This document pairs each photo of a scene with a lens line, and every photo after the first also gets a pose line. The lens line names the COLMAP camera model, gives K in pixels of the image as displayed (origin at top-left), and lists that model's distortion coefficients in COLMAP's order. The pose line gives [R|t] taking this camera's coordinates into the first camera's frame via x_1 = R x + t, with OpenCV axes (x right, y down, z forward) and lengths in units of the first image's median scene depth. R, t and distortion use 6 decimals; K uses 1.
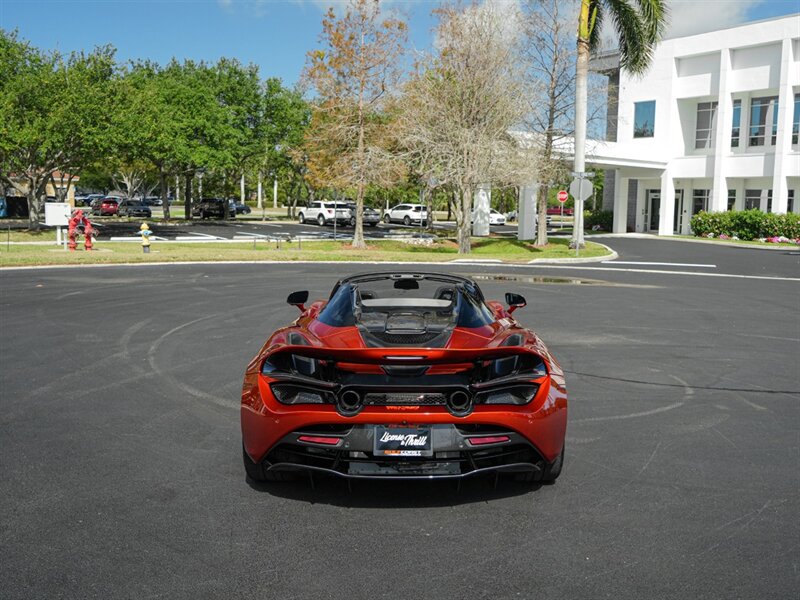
lens RADIAL K [[734.5, 0, 434.0], [0, 734.5, 276.4], [0, 0, 1]] dist [-0.026234, 0.013254]
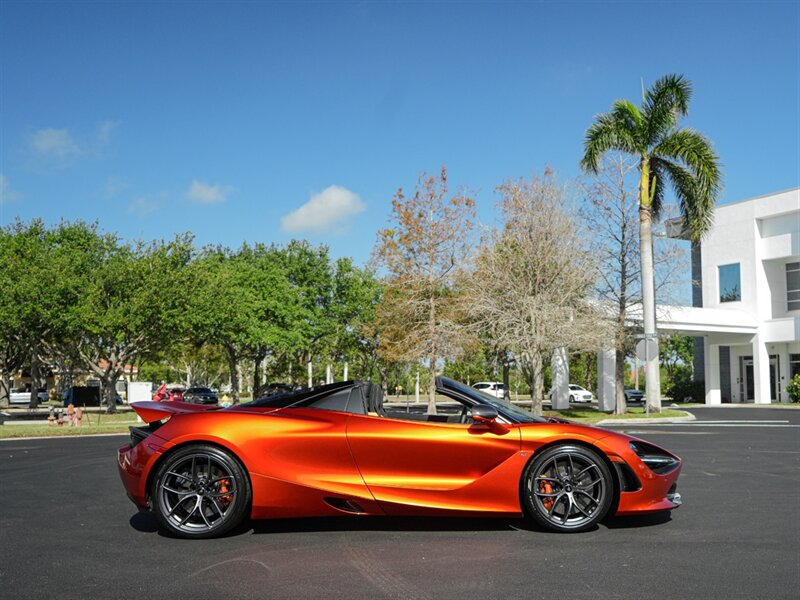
lens RADIAL K [[841.4, 0, 464.5], [0, 841.4, 327.7], [0, 0, 1]] dist [-0.004932, 0.021189]
pose [[0.997017, -0.037437, -0.067499, 0.017747], [0.025102, 0.984228, -0.175113, 0.028526], [0.072991, 0.172897, 0.982232, -0.098411]]
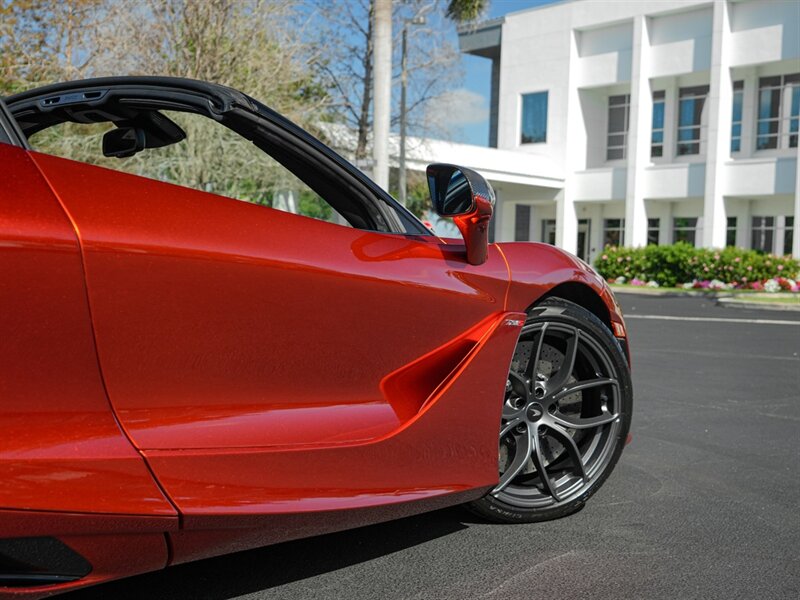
lens RADIAL K [[991.3, 0, 428.0], [0, 991.3, 316.2], [0, 0, 1]] dist [0.005322, 0.011076]
pose [[0.995142, 0.003093, 0.098398, 0.105967], [0.001356, 0.998981, -0.045116, 0.019365], [-0.098437, 0.045030, 0.994124, 0.088190]]
